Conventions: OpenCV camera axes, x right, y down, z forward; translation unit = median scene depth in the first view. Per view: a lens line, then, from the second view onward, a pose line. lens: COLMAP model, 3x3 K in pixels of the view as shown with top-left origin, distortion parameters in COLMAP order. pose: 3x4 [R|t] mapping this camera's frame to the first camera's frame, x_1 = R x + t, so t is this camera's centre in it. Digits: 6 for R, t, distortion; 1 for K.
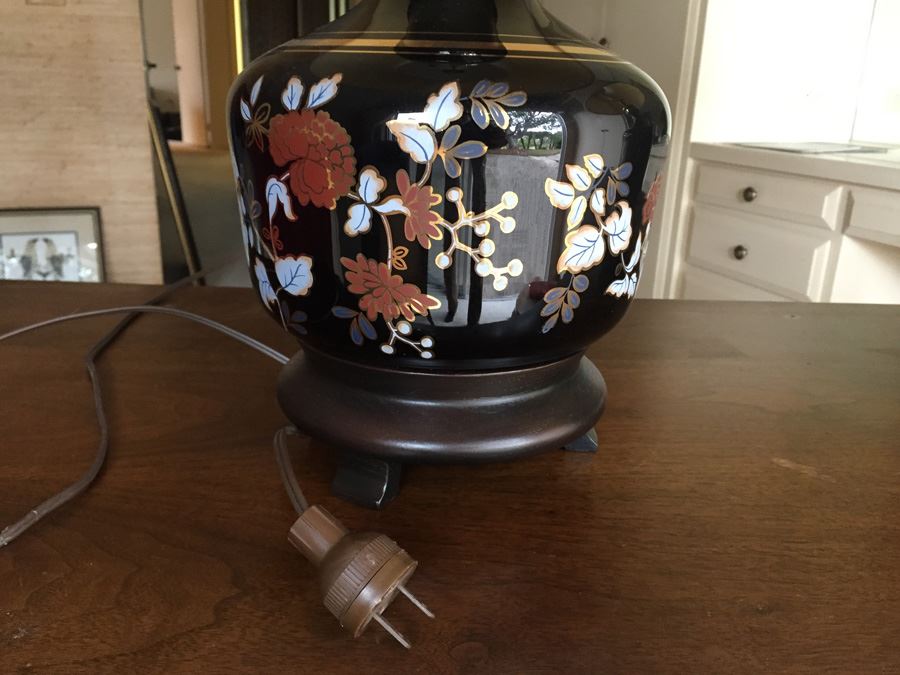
lens RADIAL K [[795.1, 0, 450.0], [0, 795.1, 337.5], [0, 0, 1]] dist [0.090622, -0.142336]
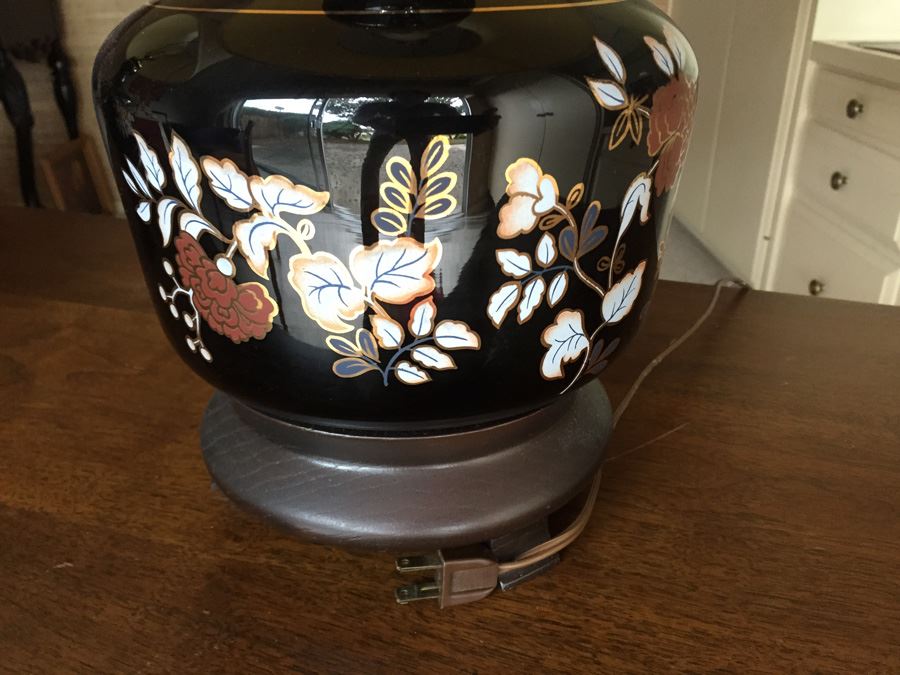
lens RADIAL K [[795.1, 0, 450.0], [0, 795.1, 337.5], [0, 0, 1]] dist [0.090622, -0.142336]
pose [[0.937043, 0.116885, -0.329071, 1.818027], [-0.076817, 0.988232, 0.132278, -0.165468], [0.340659, -0.098672, 0.934995, 0.491873]]
